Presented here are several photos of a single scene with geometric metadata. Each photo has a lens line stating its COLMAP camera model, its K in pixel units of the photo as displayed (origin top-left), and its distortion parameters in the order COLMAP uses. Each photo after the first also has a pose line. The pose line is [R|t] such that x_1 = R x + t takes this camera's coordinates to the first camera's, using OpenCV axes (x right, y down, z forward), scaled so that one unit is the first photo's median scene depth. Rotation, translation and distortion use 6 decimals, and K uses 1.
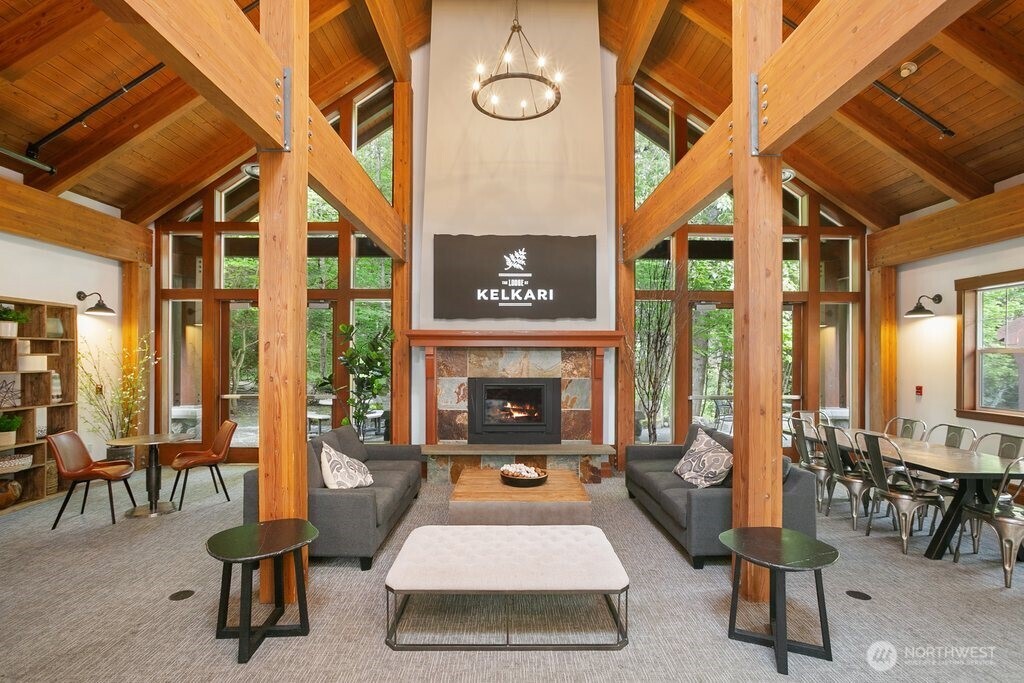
lens RADIAL K [[494.2, 0, 511.6], [0, 494.2, 355.1], [0, 0, 1]] dist [-0.043445, 0.040966]
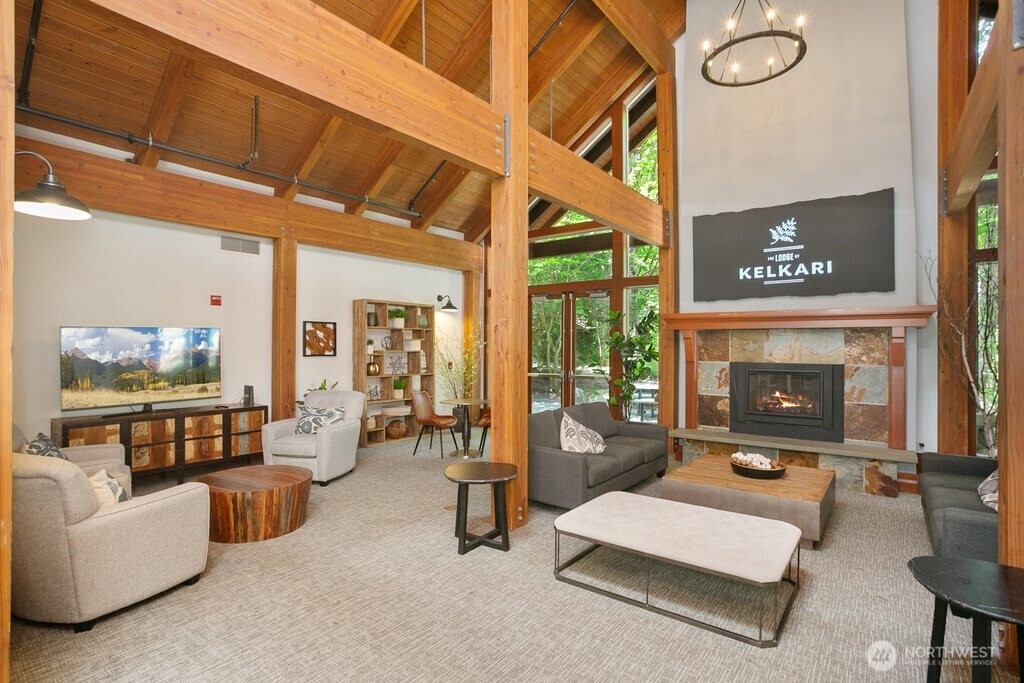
lens RADIAL K [[502.0, 0, 512.0], [0, 502.0, 341.5], [0, 0, 1]] dist [-0.064794, 0.043721]
pose [[0.787694, -0.003512, -0.616056, 0.171810], [0.000357, 0.999986, -0.005244, 0.010928], [0.616066, 0.003911, 0.787685, -0.010491]]
